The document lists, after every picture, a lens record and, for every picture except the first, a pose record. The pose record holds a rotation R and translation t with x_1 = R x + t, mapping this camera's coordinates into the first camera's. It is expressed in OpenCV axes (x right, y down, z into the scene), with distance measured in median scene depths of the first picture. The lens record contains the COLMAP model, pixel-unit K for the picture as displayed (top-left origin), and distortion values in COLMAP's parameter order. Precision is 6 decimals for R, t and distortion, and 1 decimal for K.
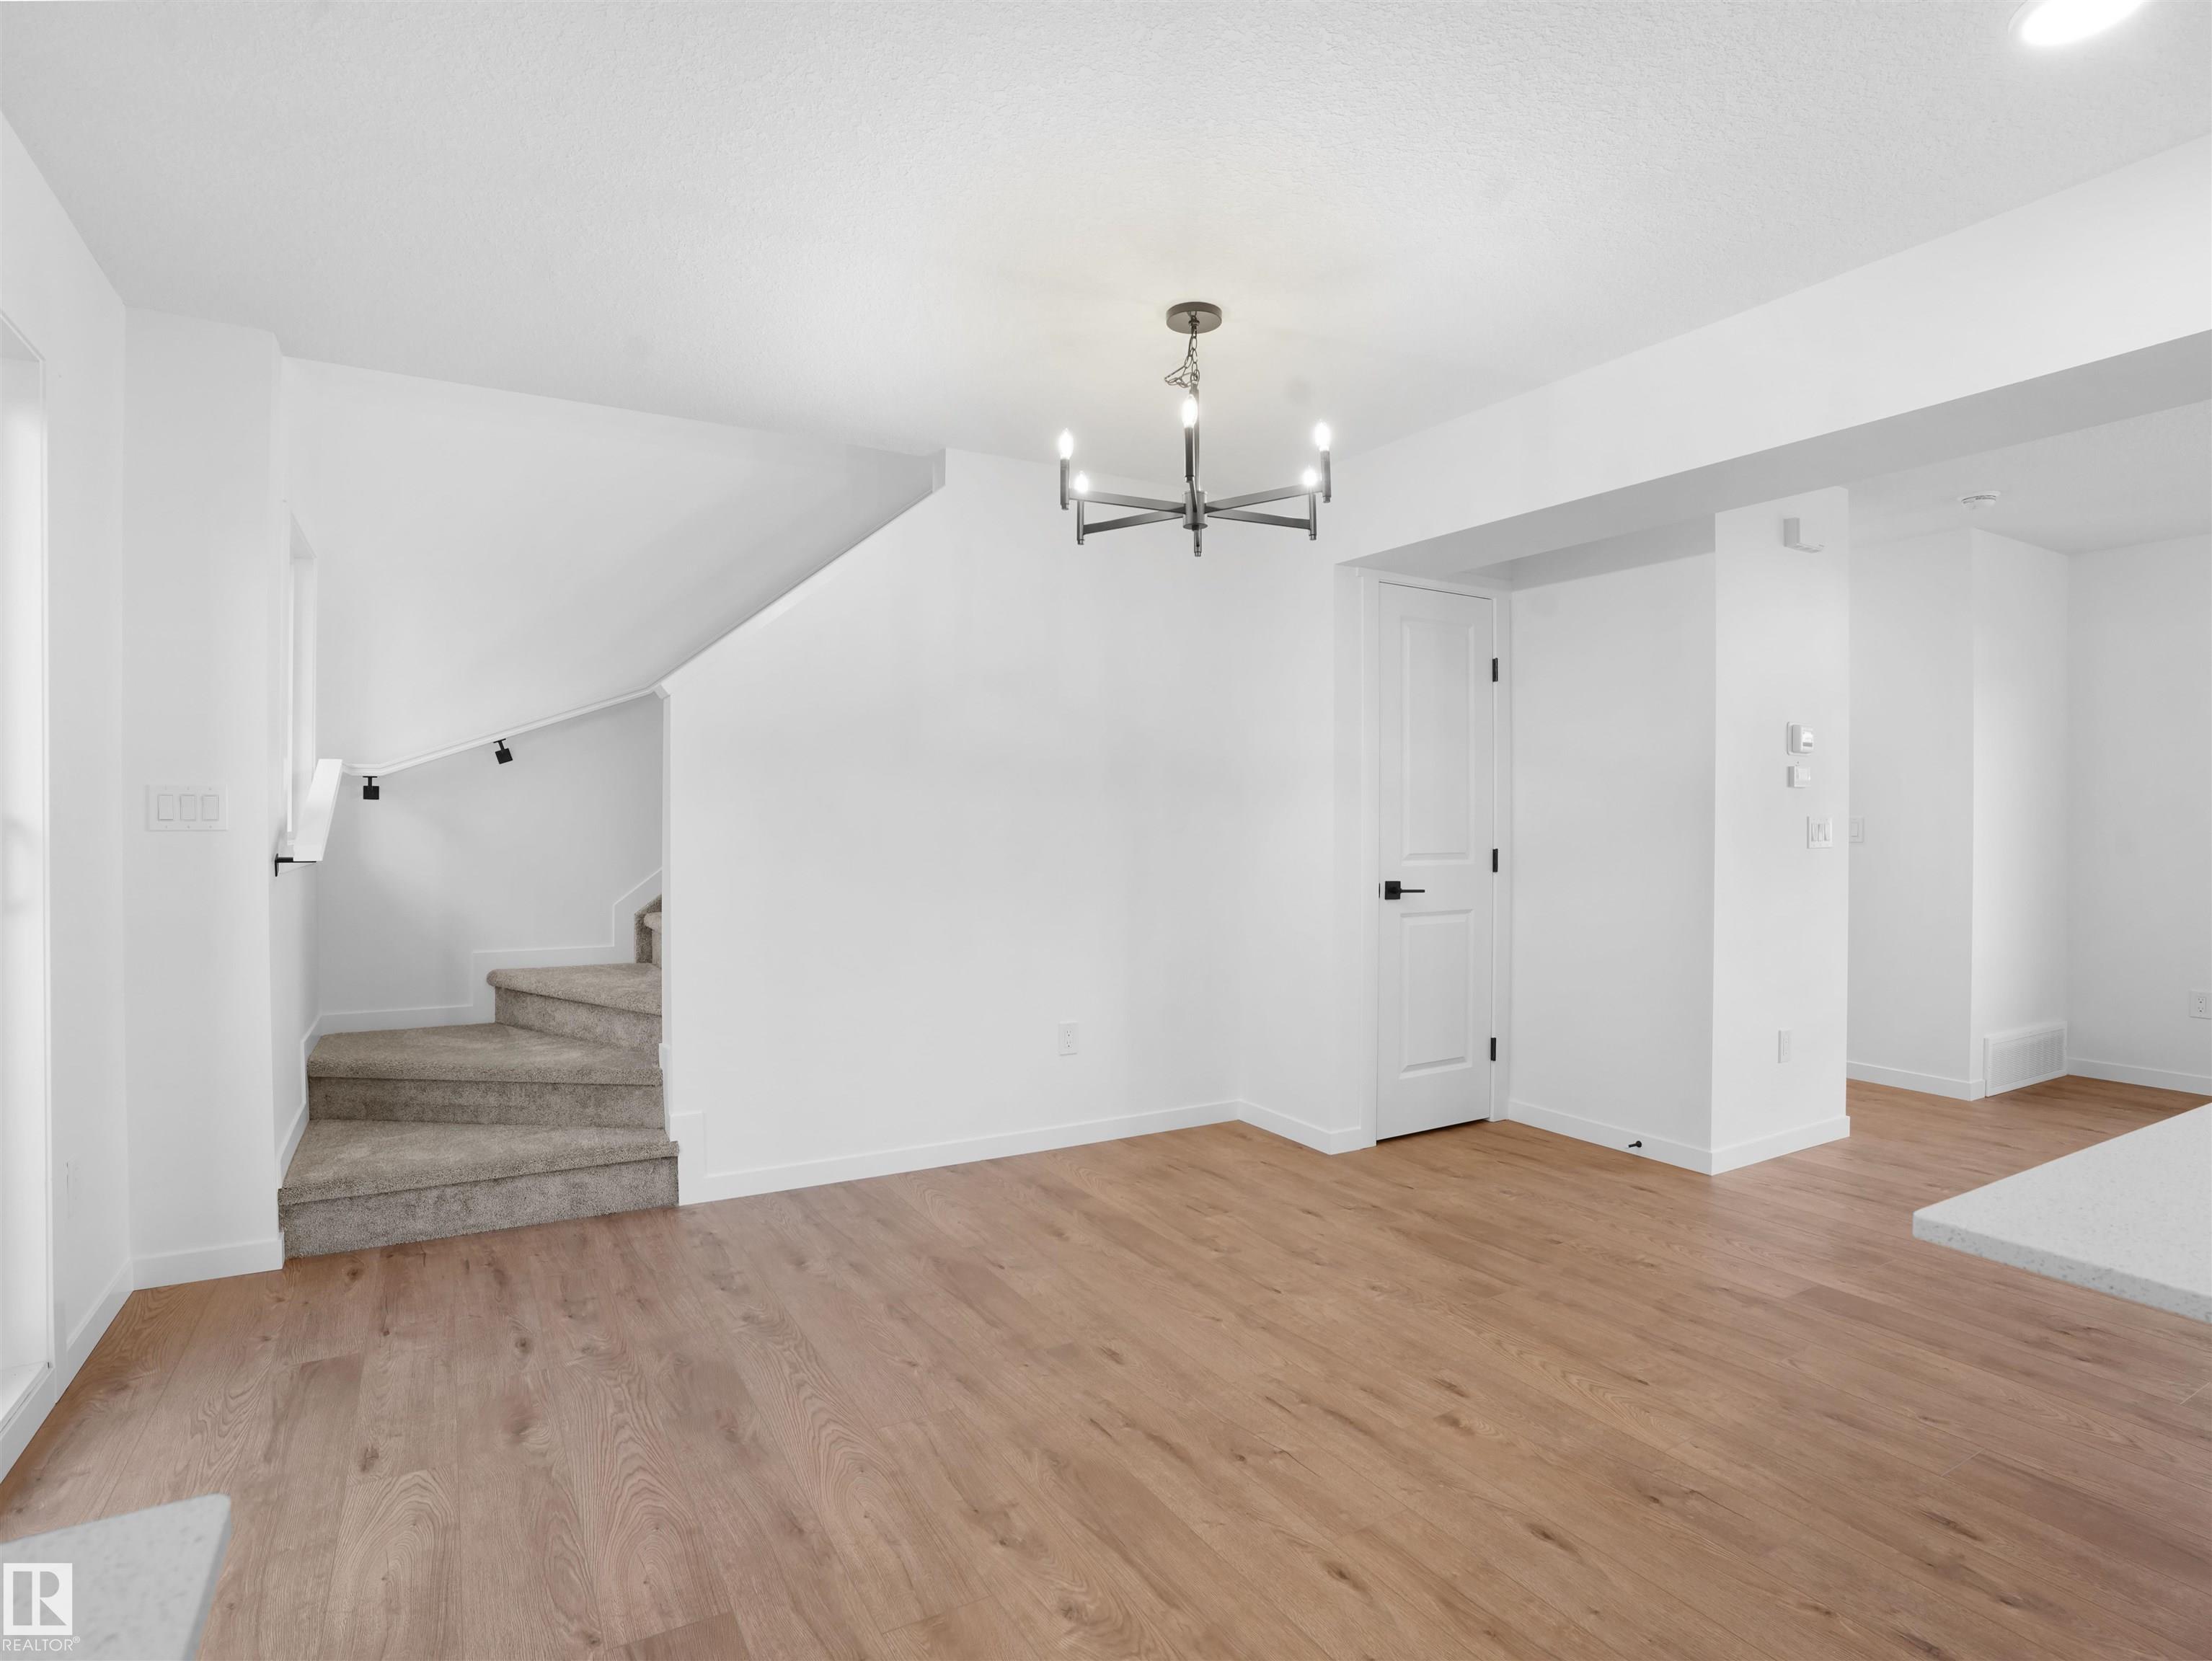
lens RADIAL K [[1159.1, 0, 1100.8], [0, 1159.1, 826.0], [0, 0, 1]] dist [-0.089438, 0.035484]
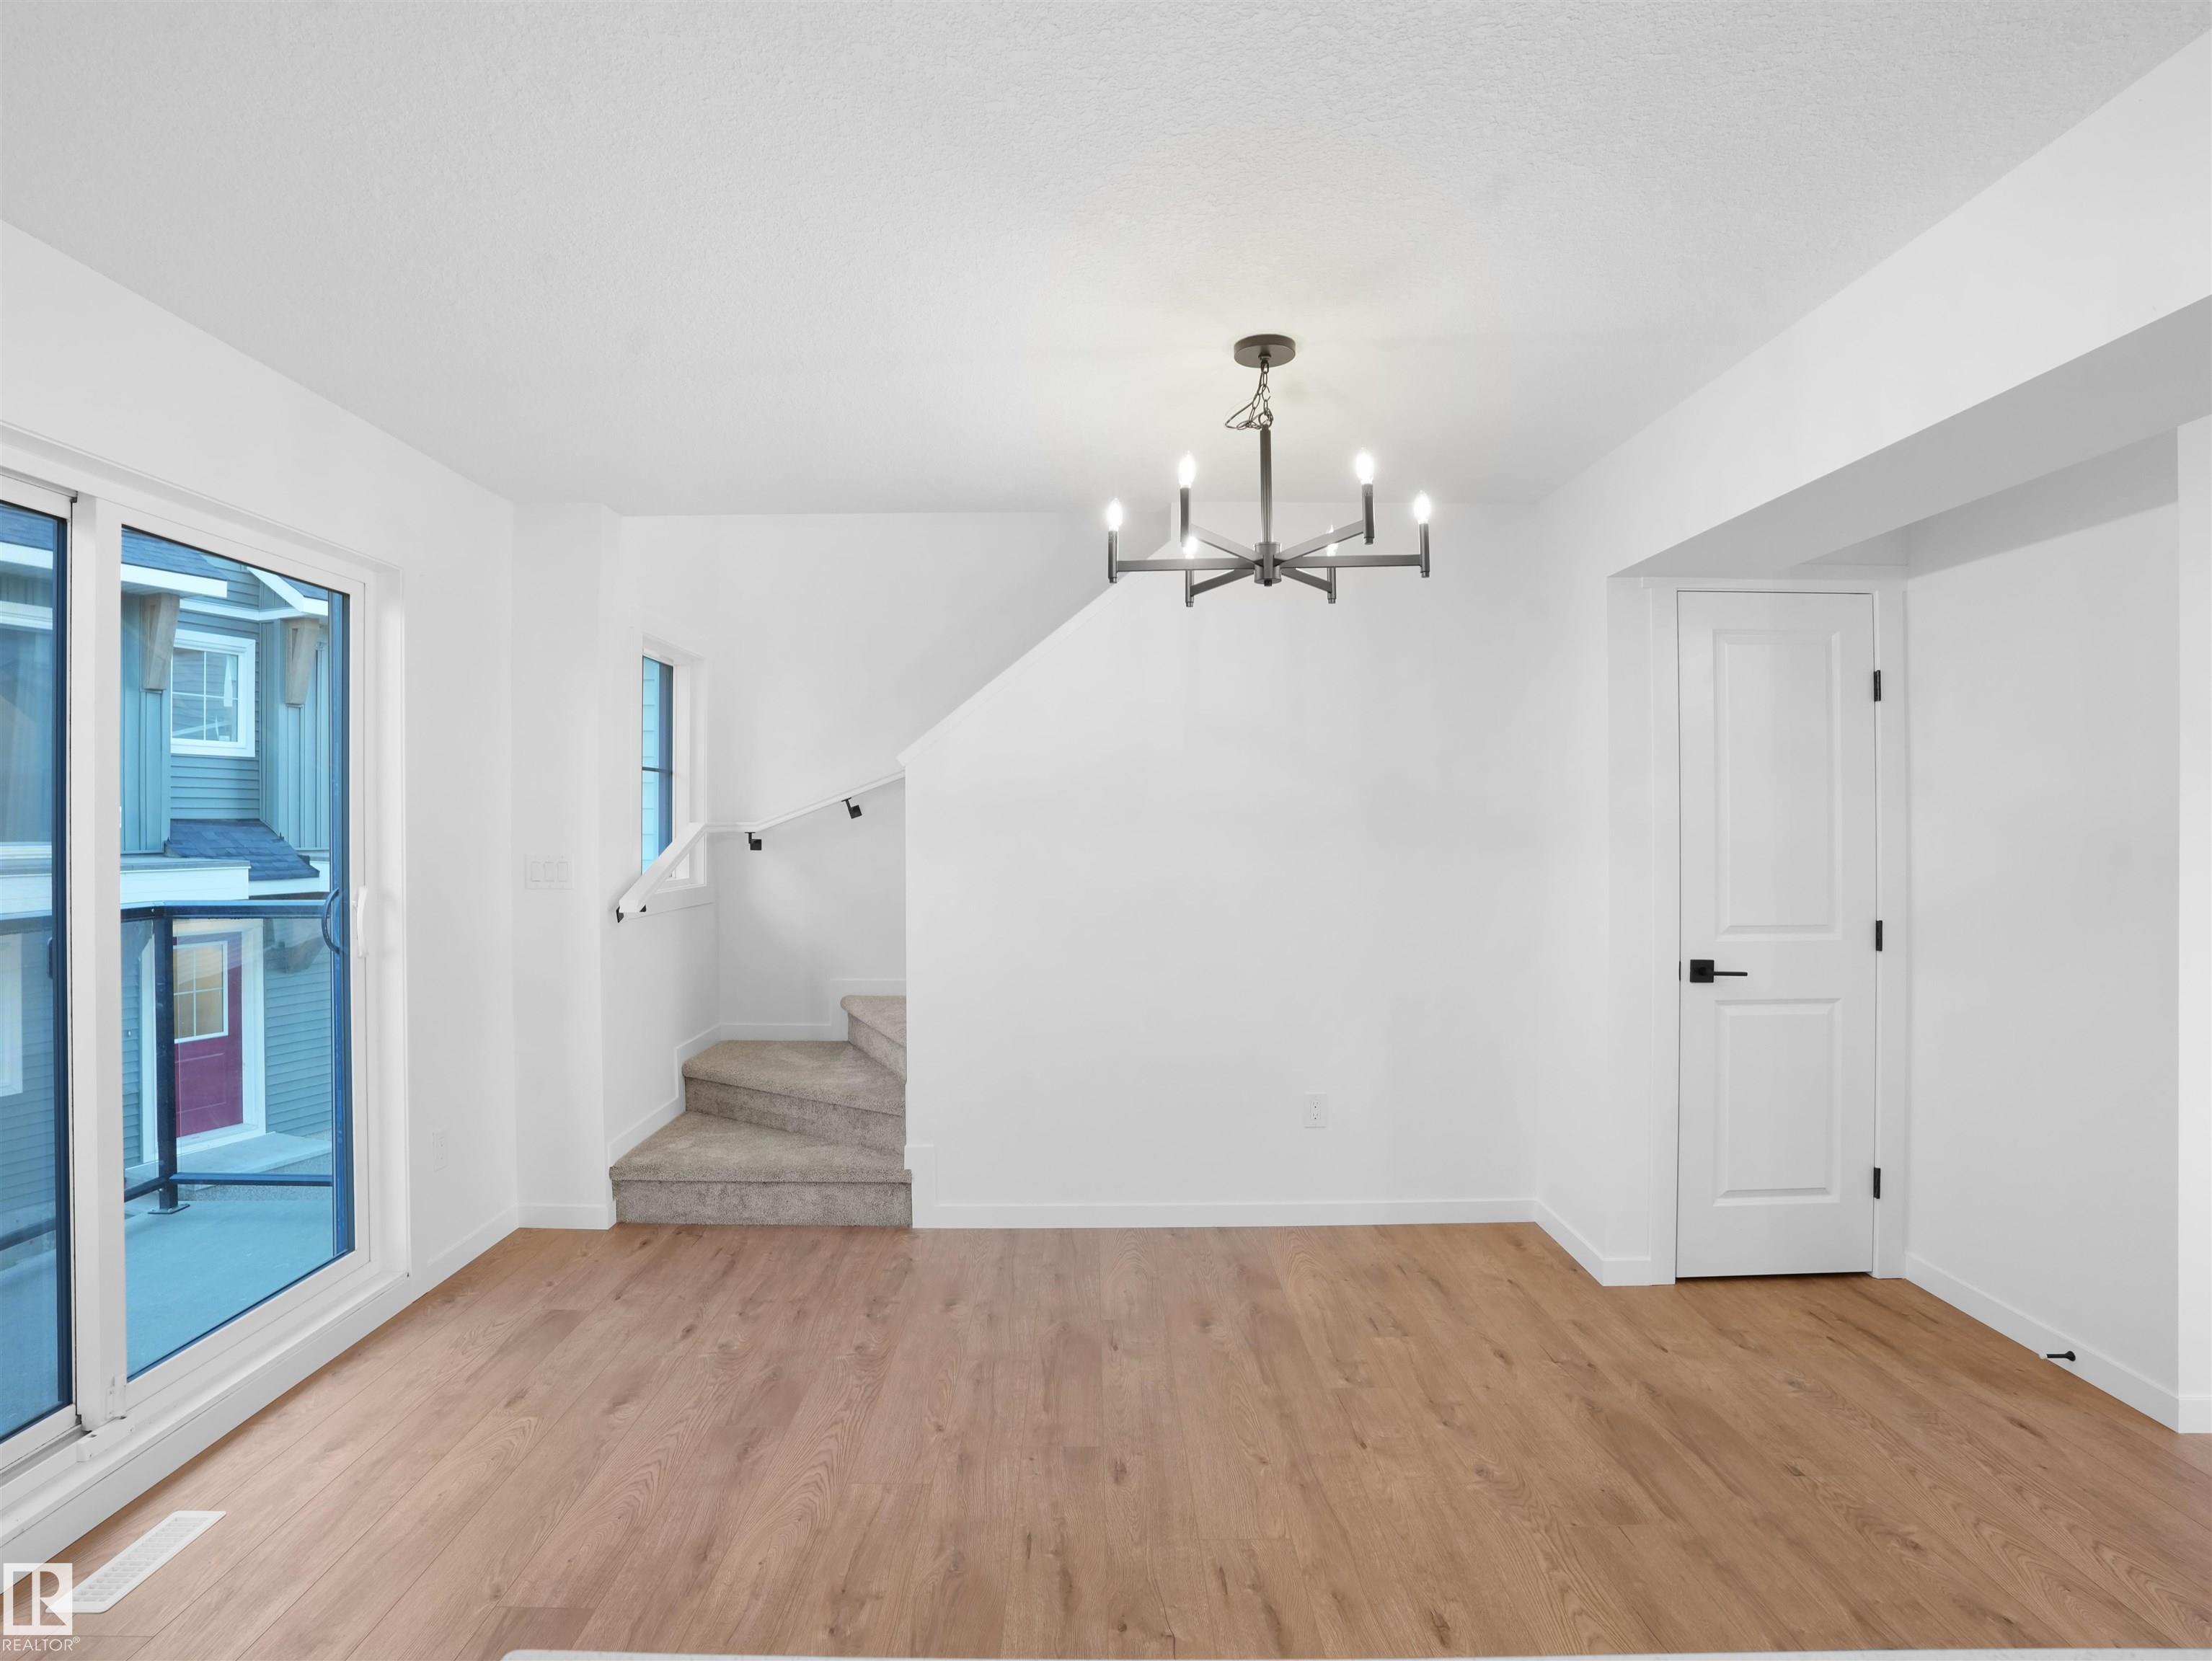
lens RADIAL K [[1163.2, 0, 1111.4], [0, 1163.2, 816.1], [0, 0, 1]] dist [-0.089449, 0.037820]
pose [[0.865112, -0.005829, -0.501545, 0.369229], [0.001839, 0.999963, -0.008450, -0.058497], [0.501576, 0.006388, 0.865090, 0.130973]]
